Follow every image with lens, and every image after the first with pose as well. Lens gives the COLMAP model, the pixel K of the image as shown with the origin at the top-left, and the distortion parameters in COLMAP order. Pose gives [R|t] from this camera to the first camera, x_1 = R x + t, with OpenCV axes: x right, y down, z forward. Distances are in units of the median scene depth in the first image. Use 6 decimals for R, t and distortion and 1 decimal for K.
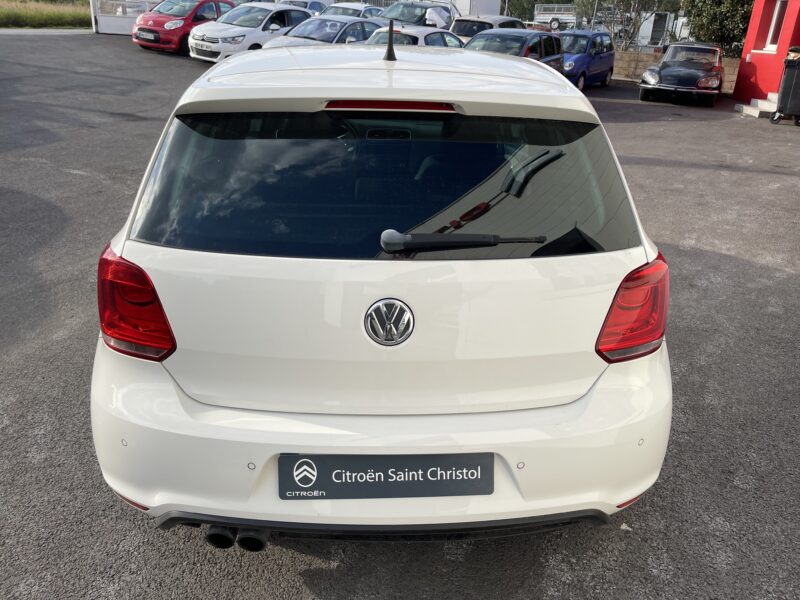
lens RADIAL K [[601.3, 0, 400.0], [0, 601.3, 300.0], [0, 0, 1]] dist [0.079499, -0.113332]
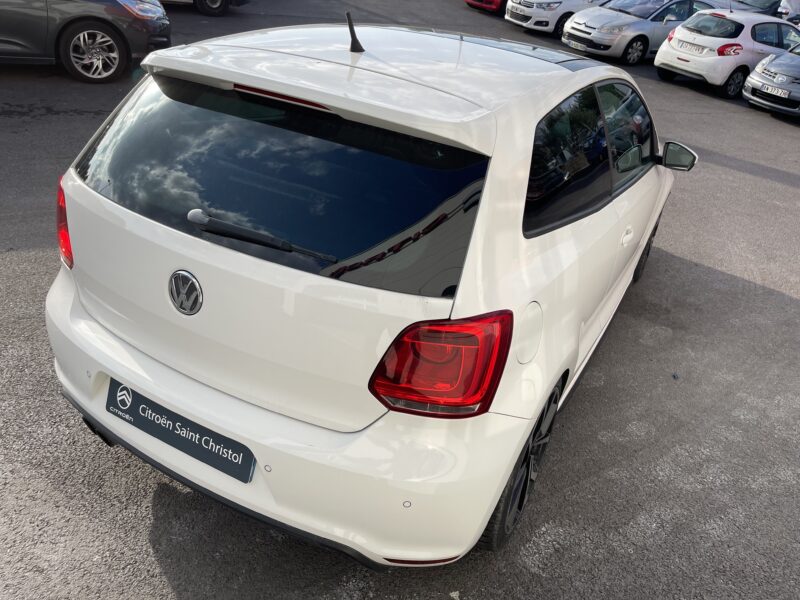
lens RADIAL K [[598.0, 0, 400.0], [0, 598.0, 300.0], [0, 0, 1]] dist [0.086720, -0.114347]
pose [[0.858640, 0.304094, -0.412630, 0.556954], [-0.283117, 0.952432, 0.112773, -0.130573], [0.427296, 0.019991, 0.903891, 0.142349]]
